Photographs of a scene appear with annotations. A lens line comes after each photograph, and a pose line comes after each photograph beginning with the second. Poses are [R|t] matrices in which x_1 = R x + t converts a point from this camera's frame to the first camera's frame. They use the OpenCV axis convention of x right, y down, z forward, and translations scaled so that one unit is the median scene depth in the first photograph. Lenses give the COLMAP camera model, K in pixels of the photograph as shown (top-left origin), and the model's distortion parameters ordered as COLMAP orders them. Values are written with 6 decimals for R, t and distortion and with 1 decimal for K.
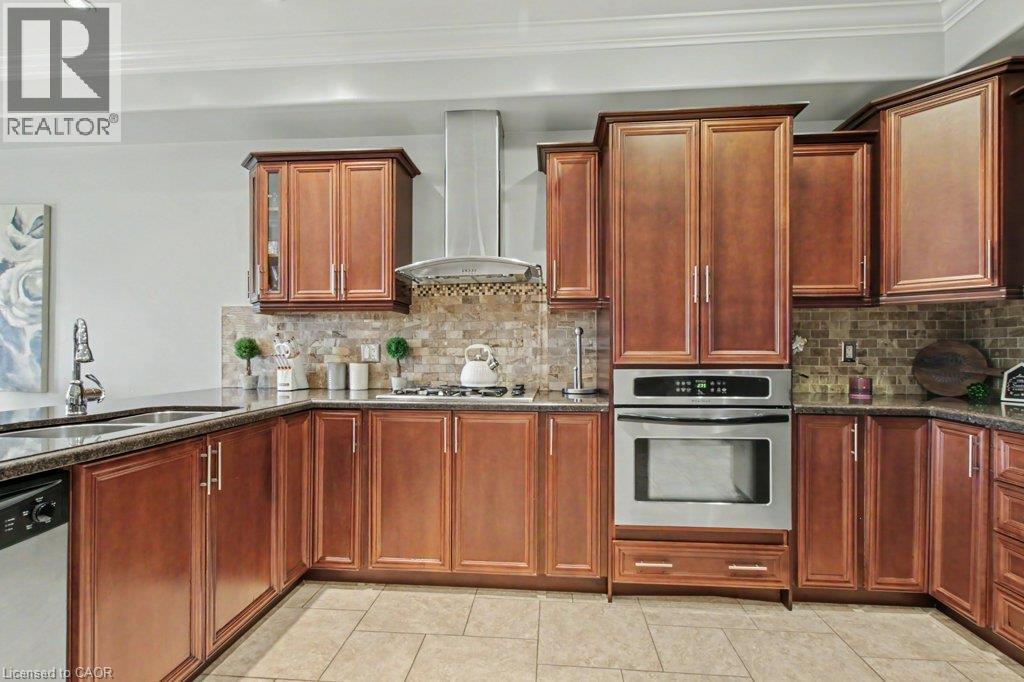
lens RADIAL K [[486.0, 0, 510.4], [0, 486.0, 347.7], [0, 0, 1]] dist [0.004688, -0.001049]
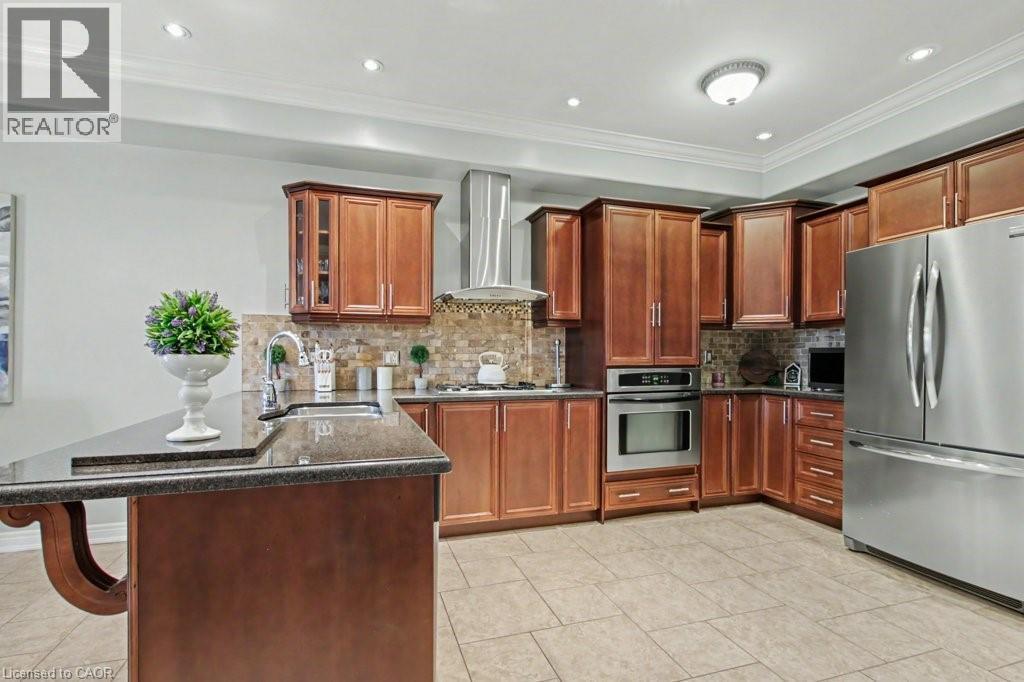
lens RADIAL K [[486.0, 0, 511.7], [0, 486.0, 356.5], [0, 0, 1]] dist [0.004688, -0.001049]
pose [[0.922751, -0.000055, 0.385396, -0.598120], [-0.003030, 0.999968, 0.007396, -0.003771], [-0.385385, -0.007993, 0.922721, -0.257112]]
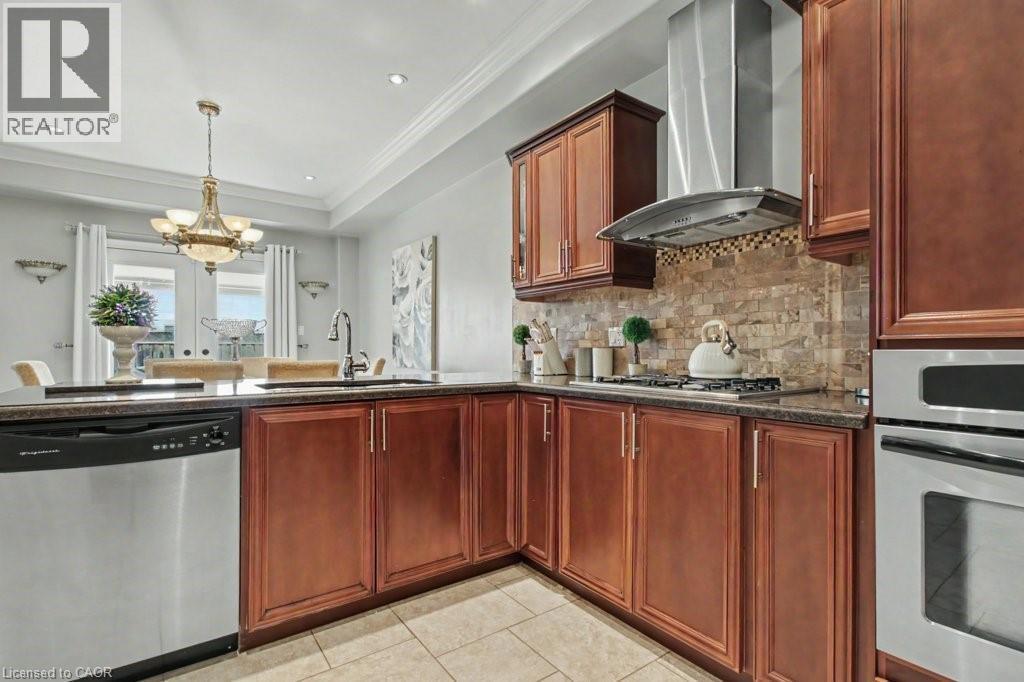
lens RADIAL K [[486.0, 0, 513.8], [0, 486.0, 350.3], [0, 0, 1]] dist [0.004688, -0.001049]
pose [[0.657295, 0.000481, -0.753634, 0.329229], [0.004423, 0.999980, 0.004496, 0.039113], [0.753621, -0.006289, 0.657279, 0.343540]]
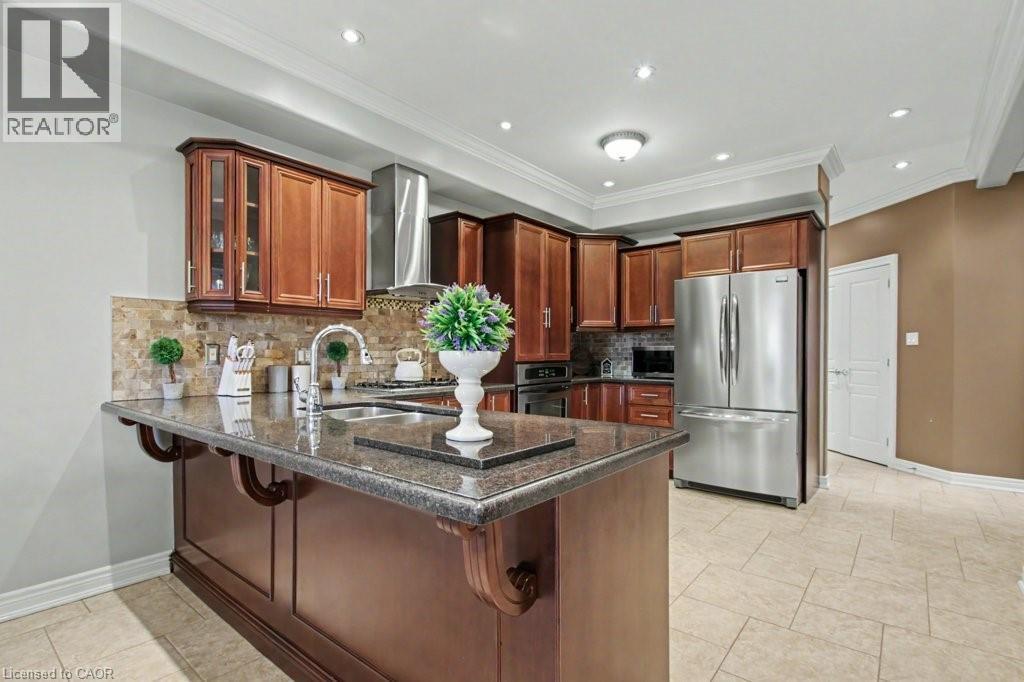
lens RADIAL K [[486.0, 0, 509.2], [0, 486.0, 352.8], [0, 0, 1]] dist [0.004688, -0.001049]
pose [[0.569460, -0.000220, 0.822019, -1.135031], [-0.005871, 0.999973, 0.004334, -0.002805], [-0.821998, -0.007294, 0.569444, 0.047556]]
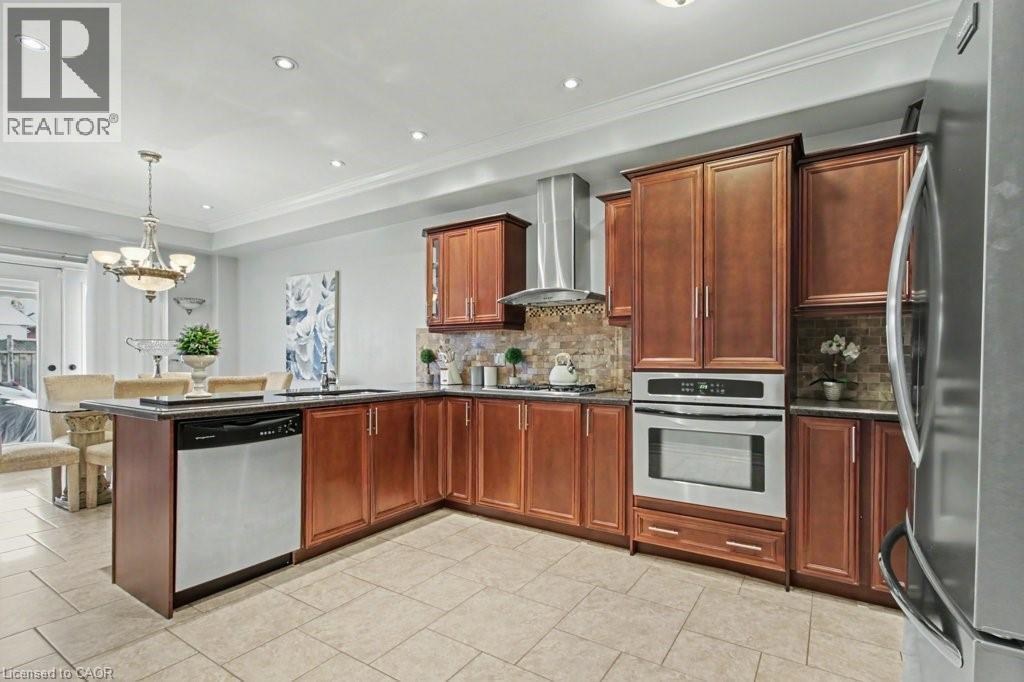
lens RADIAL K [[486.0, 0, 509.7], [0, 486.0, 355.8], [0, 0, 1]] dist [0.004688, -0.001049]
pose [[0.878359, -0.001155, -0.478000, 0.503216], [0.001240, 0.999999, -0.000139, 0.001667], [0.477999, -0.000471, 0.878360, -0.253092]]
